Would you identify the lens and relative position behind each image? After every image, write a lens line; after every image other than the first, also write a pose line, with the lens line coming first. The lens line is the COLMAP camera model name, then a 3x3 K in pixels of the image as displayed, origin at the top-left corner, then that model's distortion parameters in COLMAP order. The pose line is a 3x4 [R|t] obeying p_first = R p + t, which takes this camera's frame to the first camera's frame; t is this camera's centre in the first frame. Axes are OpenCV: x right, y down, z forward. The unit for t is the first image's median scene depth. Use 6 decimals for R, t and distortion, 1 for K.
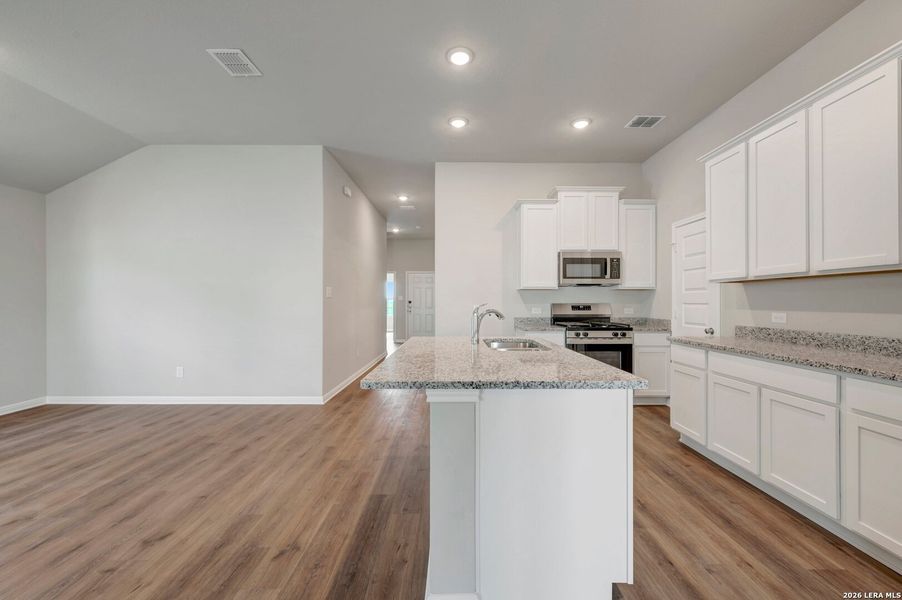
lens RADIAL K [[354.3, 0, 452.1], [0, 354.3, 300.4], [0, 0, 1]] dist [-0.000645, 0.000237]
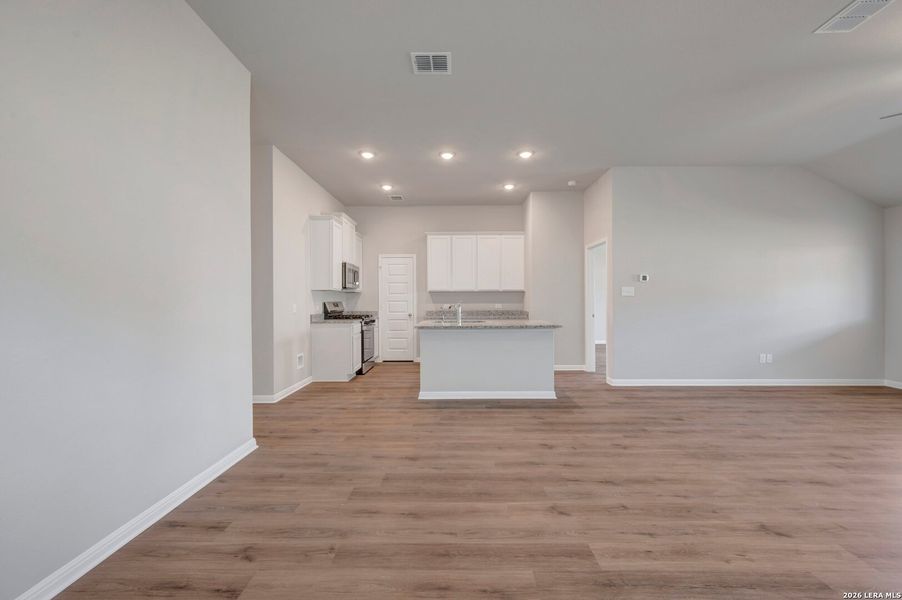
lens RADIAL K [[354.3, 0, 452.1], [0, 354.3, 300.4], [0, 0, 1]] dist [-0.000645, 0.000237]
pose [[0.013780, 0.000180, 0.999905, -1.493588], [0.000359, 1.000000, -0.000185, 0.005817], [-0.999905, 0.000361, 0.013780, 0.856989]]
